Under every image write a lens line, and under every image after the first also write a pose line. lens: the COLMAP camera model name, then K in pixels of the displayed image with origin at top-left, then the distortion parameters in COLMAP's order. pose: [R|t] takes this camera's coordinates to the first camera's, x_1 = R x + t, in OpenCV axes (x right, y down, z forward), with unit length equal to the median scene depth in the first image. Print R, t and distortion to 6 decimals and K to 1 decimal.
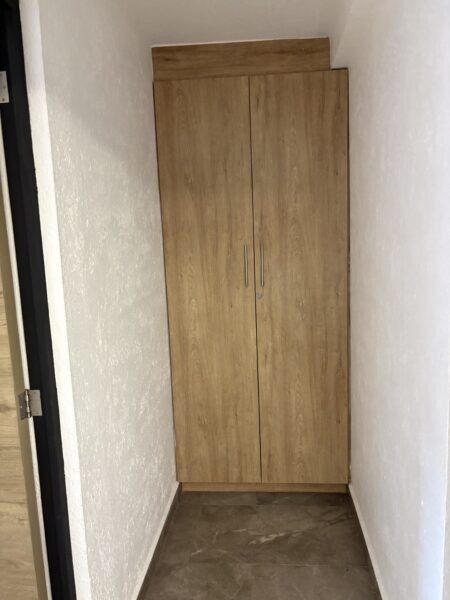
lens RADIAL K [[456.1, 0, 225.0], [0, 456.1, 299.4], [0, 0, 1]] dist [0.050603, -0.051797]
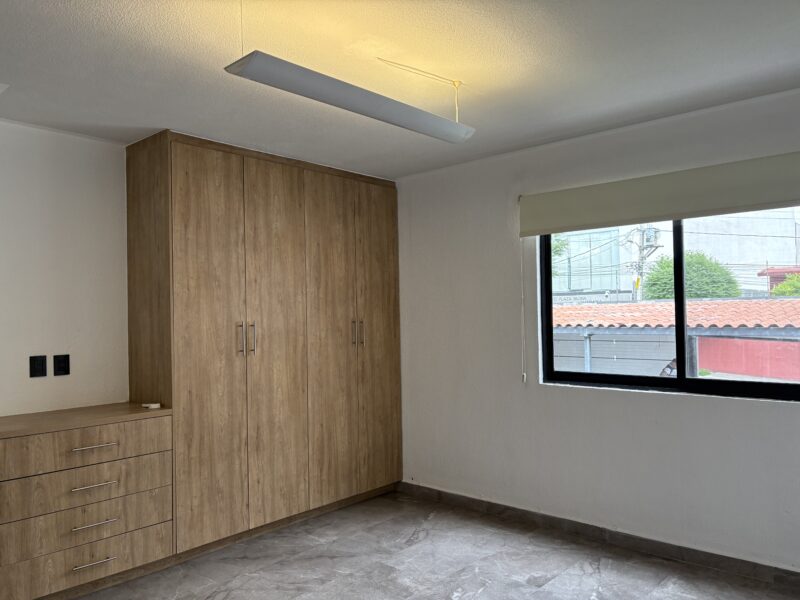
lens RADIAL K [[608.1, 0, 398.8], [0, 608.1, 302.3], [0, 0, 1]] dist [0.050603, -0.051797]
pose [[0.618791, 0.038330, 0.784620, -0.978760], [0.114996, 0.983629, -0.138743, 0.298603], [-0.777093, 0.176082, 0.604253, -0.302945]]
